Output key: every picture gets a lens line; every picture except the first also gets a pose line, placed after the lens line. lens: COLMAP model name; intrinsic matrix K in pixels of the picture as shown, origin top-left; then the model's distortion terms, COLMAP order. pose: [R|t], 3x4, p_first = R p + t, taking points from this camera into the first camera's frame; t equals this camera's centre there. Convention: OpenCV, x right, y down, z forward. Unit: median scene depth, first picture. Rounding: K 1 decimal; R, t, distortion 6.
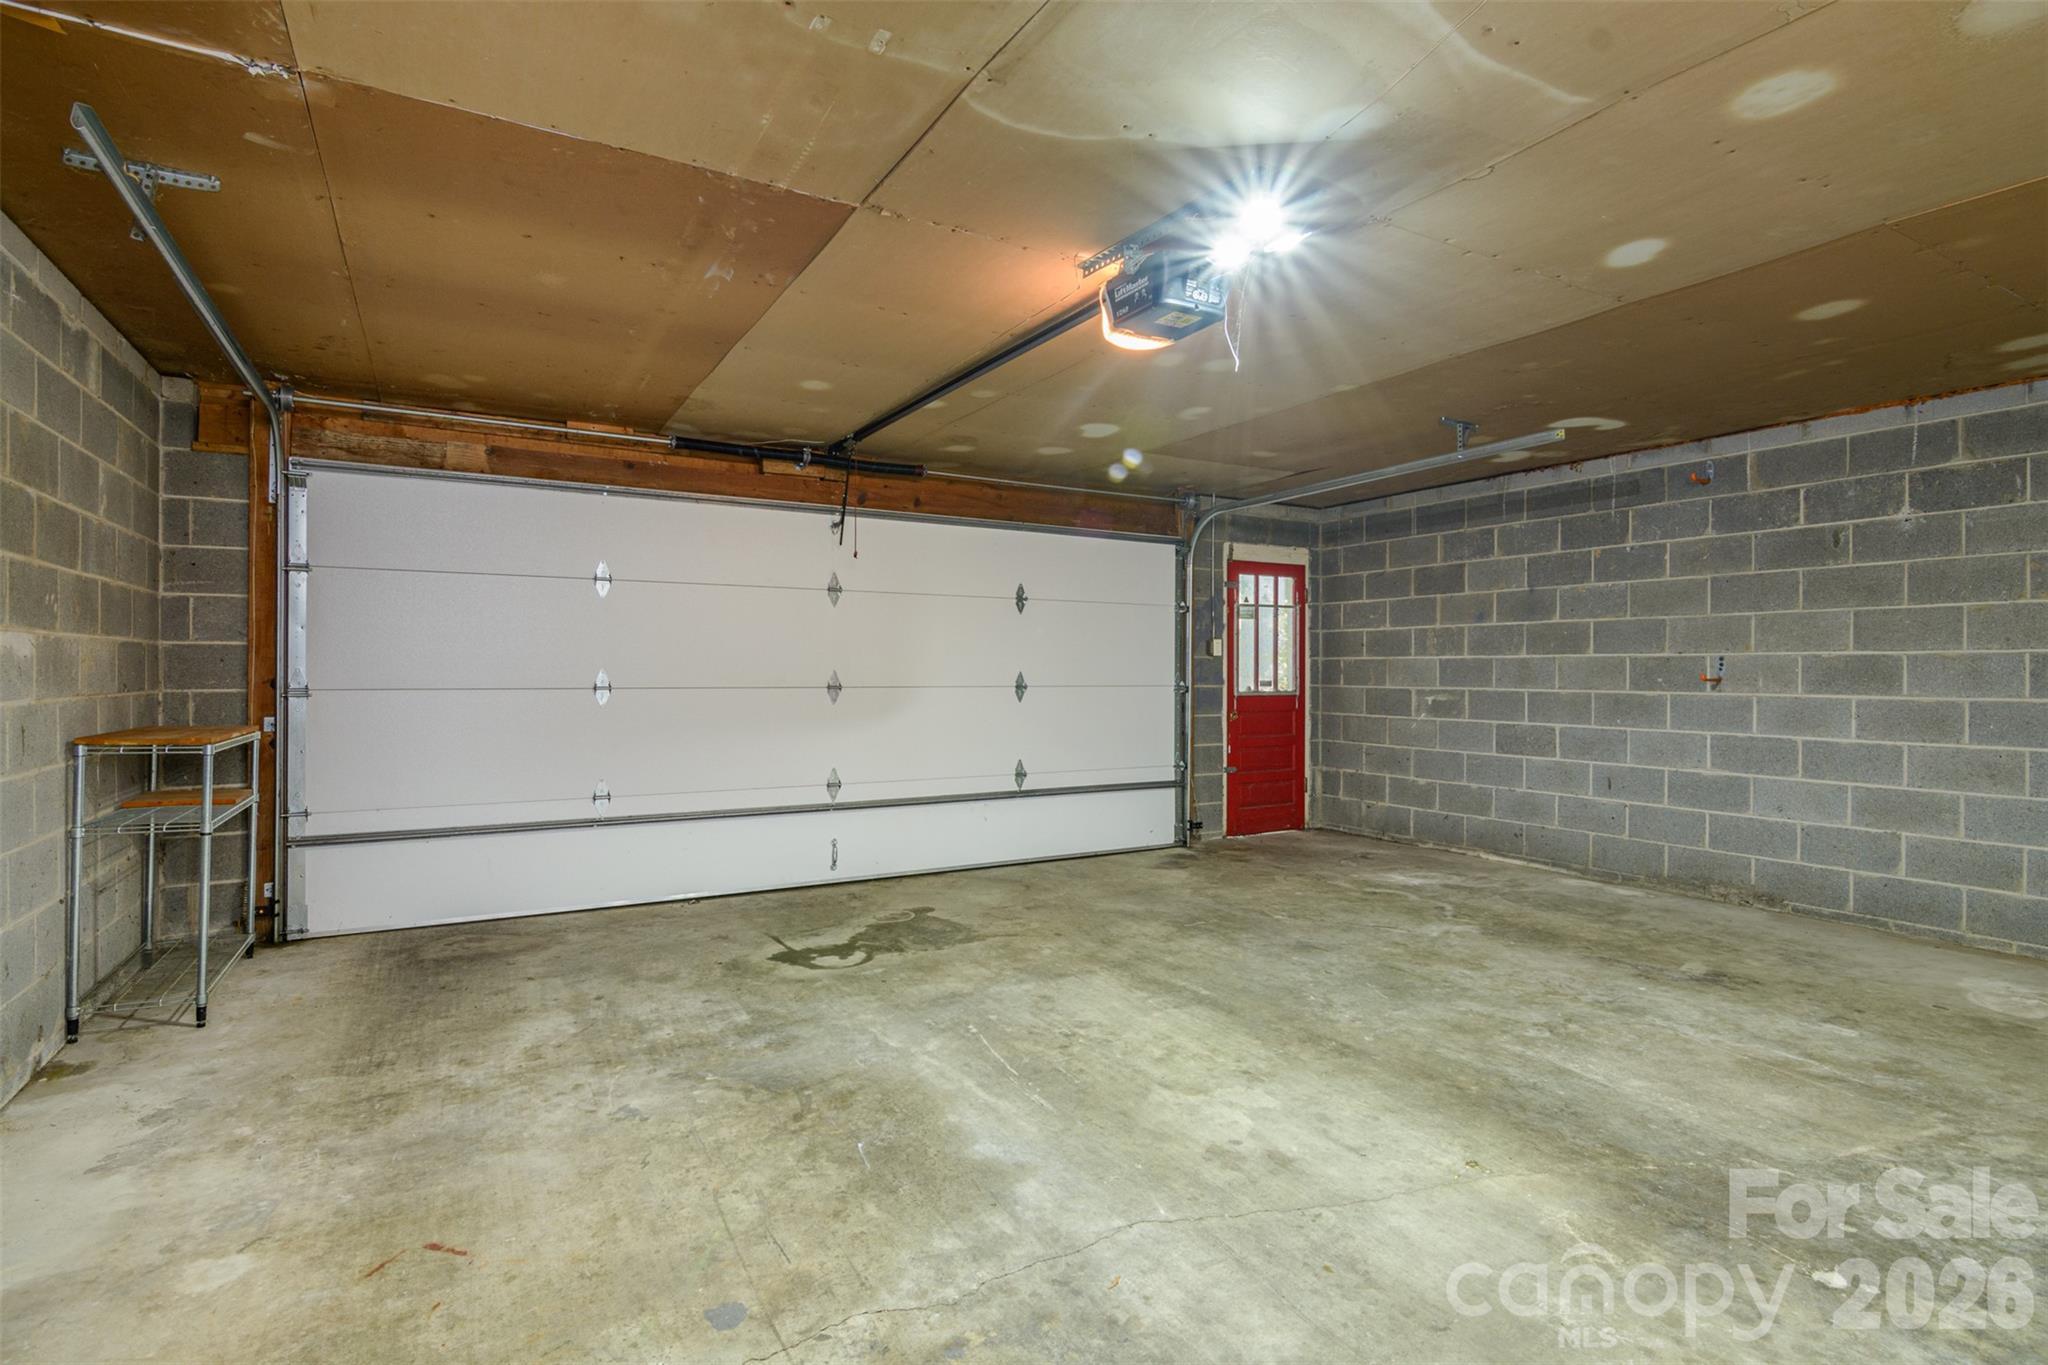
lens RADIAL K [[1030.5, 0, 1020.3], [0, 1030.5, 668.2], [0, 0, 1]] dist [-0.000123, -0.009074]
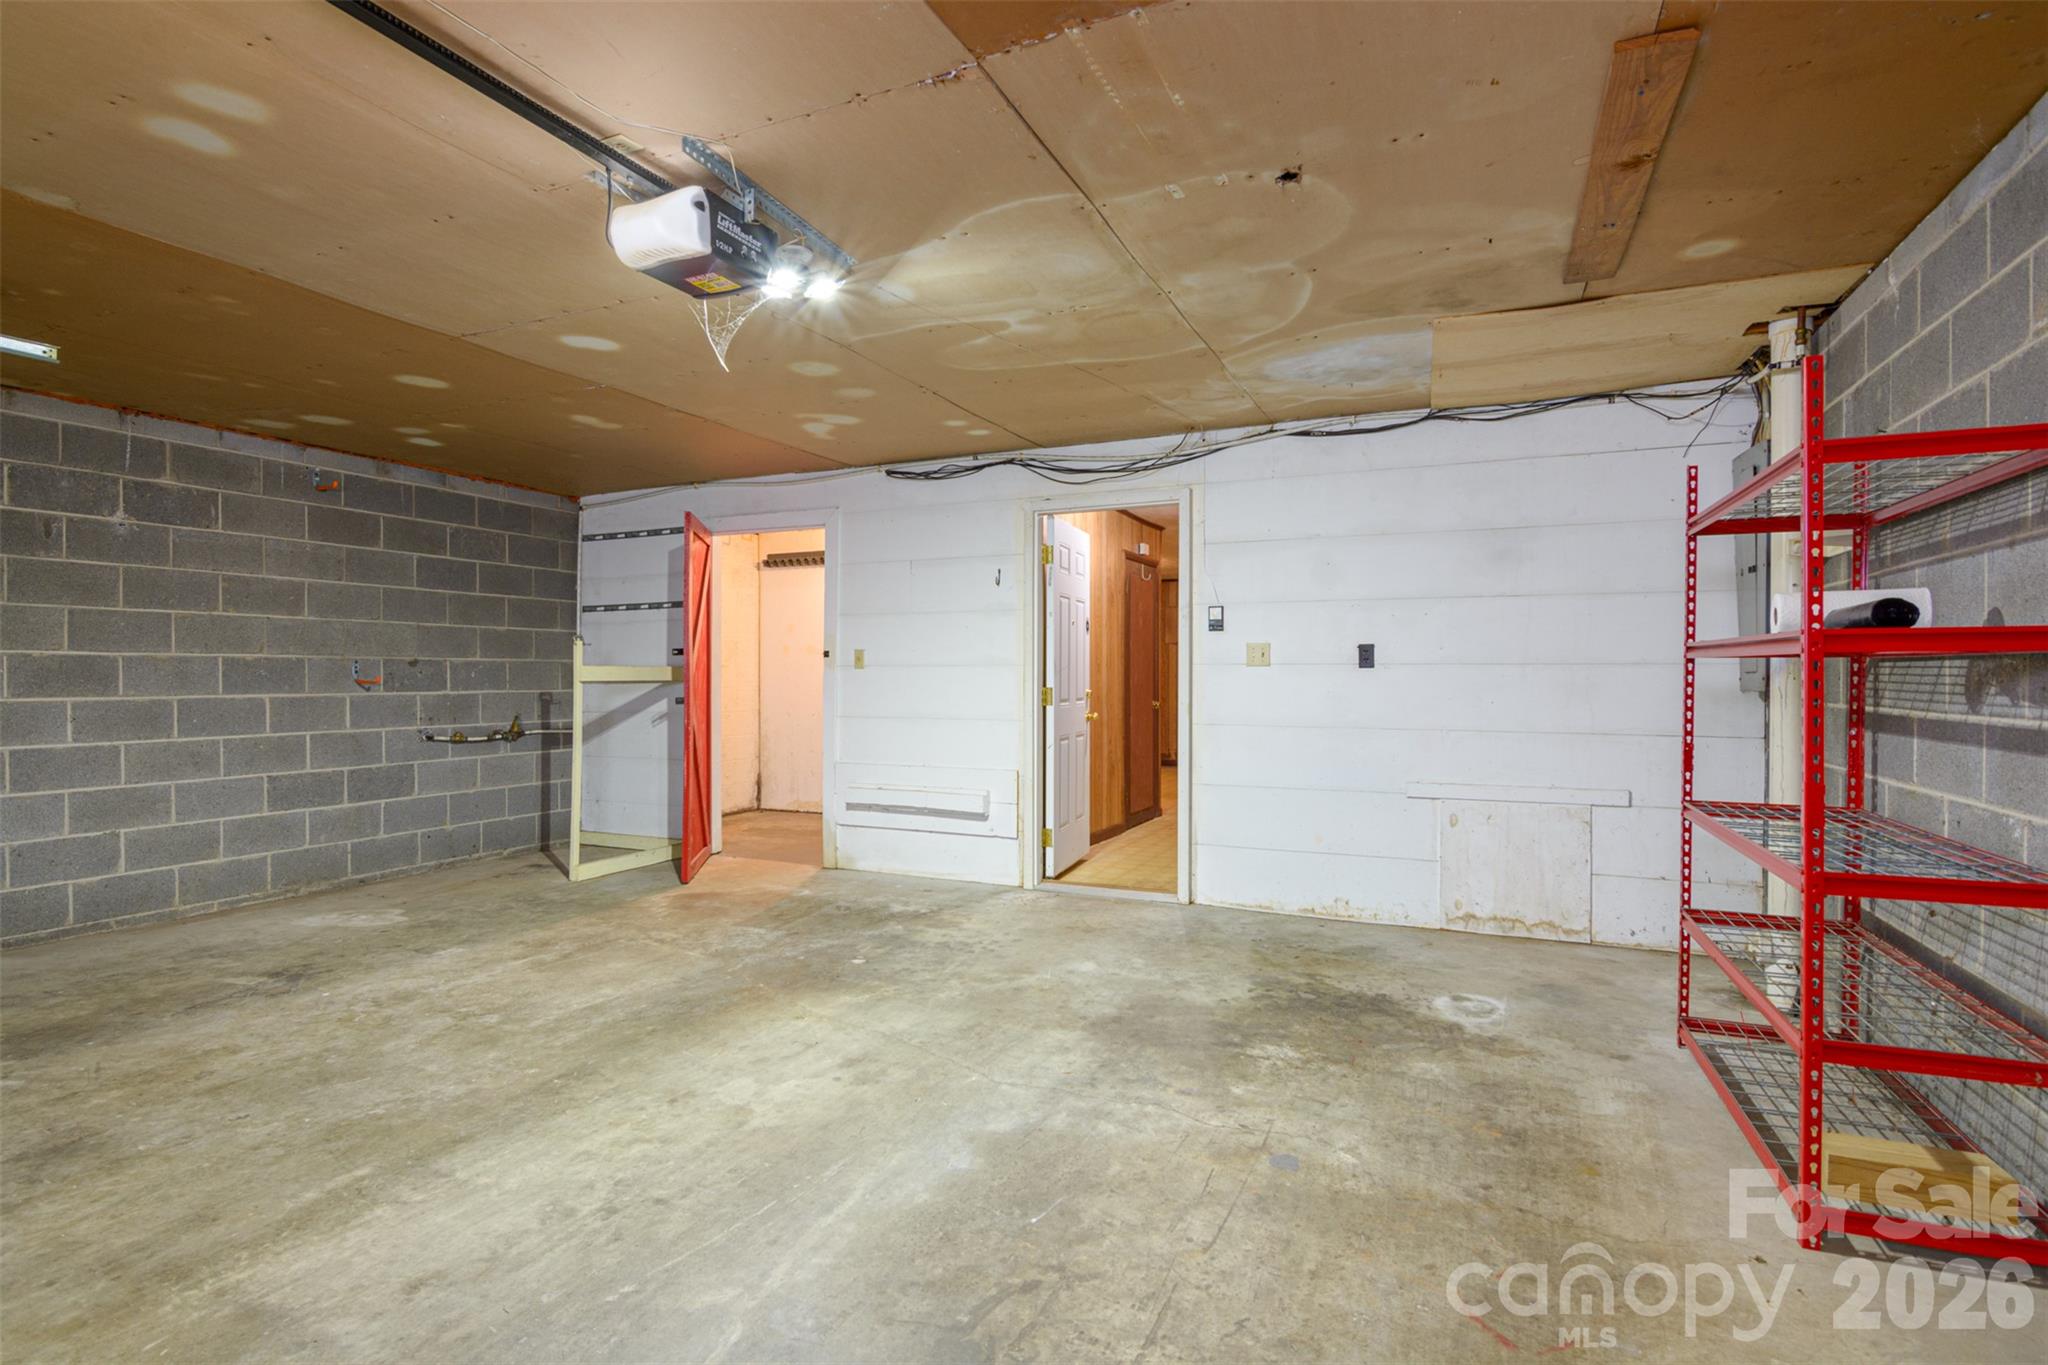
lens RADIAL K [[1030.5, 0, 1020.3], [0, 1030.5, 668.2], [0, 0, 1]] dist [-0.000123, -0.009074]
pose [[-0.603282, 0.002291, 0.797524, -0.619803], [-0.004315, 0.999972, -0.006137, 0.001894], [-0.797516, -0.007143, -0.603256, 1.129913]]
